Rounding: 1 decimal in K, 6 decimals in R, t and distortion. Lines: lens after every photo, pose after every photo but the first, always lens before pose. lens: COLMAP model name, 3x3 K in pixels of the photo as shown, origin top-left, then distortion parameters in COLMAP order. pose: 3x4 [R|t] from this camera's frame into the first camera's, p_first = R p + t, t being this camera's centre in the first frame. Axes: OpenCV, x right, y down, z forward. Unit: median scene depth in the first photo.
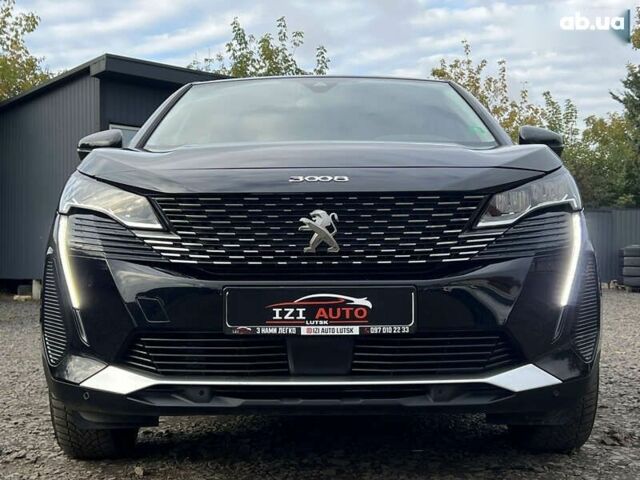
lens RADIAL K [[1033.6, 0, 320.0], [0, 1033.6, 240.0], [0, 0, 1]] dist [0.191034, -0.950928]
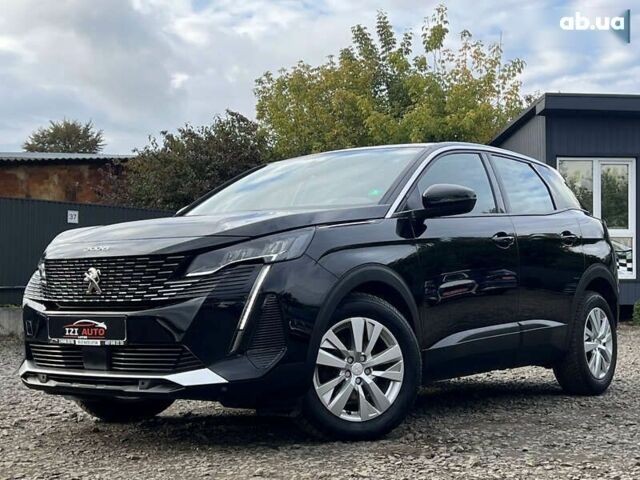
lens RADIAL K [[1033.6, 0, 320.0], [0, 1033.6, 240.0], [0, 0, 1]] dist [0.191034, -0.950928]
pose [[0.802055, -0.029235, -0.596534, 1.263985], [0.020630, 0.999561, -0.021249, -0.030882], [0.596893, 0.004736, 0.802307, -0.098736]]
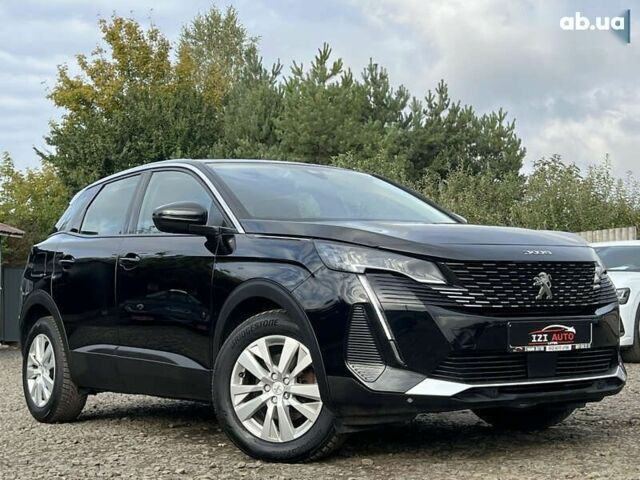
lens RADIAL K [[1083.6, 0, 331.7], [0, 1083.6, 238.1], [0, 0, 1]] dist [0.240758, -1.158123]
pose [[0.814427, 0.024393, 0.579753, -1.236307], [0.006561, 0.998665, -0.051236, 0.002324], [-0.580229, 0.045532, 0.813179, -0.175388]]
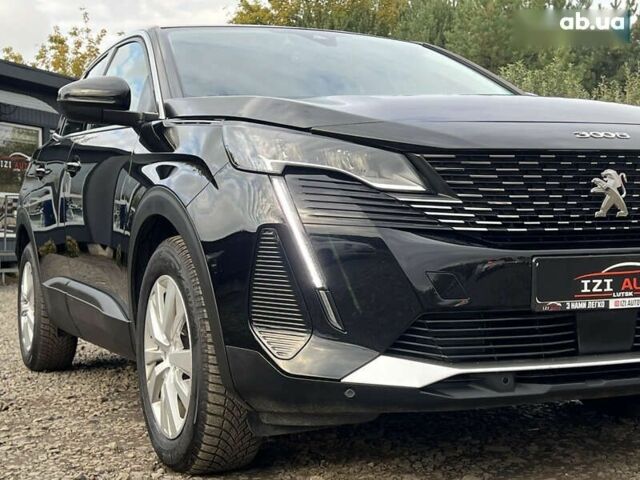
lens RADIAL K [[1033.6, 0, 320.0], [0, 1033.6, 240.0], [0, 0, 1]] dist [0.191034, -0.950928]
pose [[0.915211, -0.016524, 0.402636, -0.597454], [0.008612, 0.999733, 0.021453, 0.010539], [-0.402883, -0.016167, 0.915109, 0.271248]]
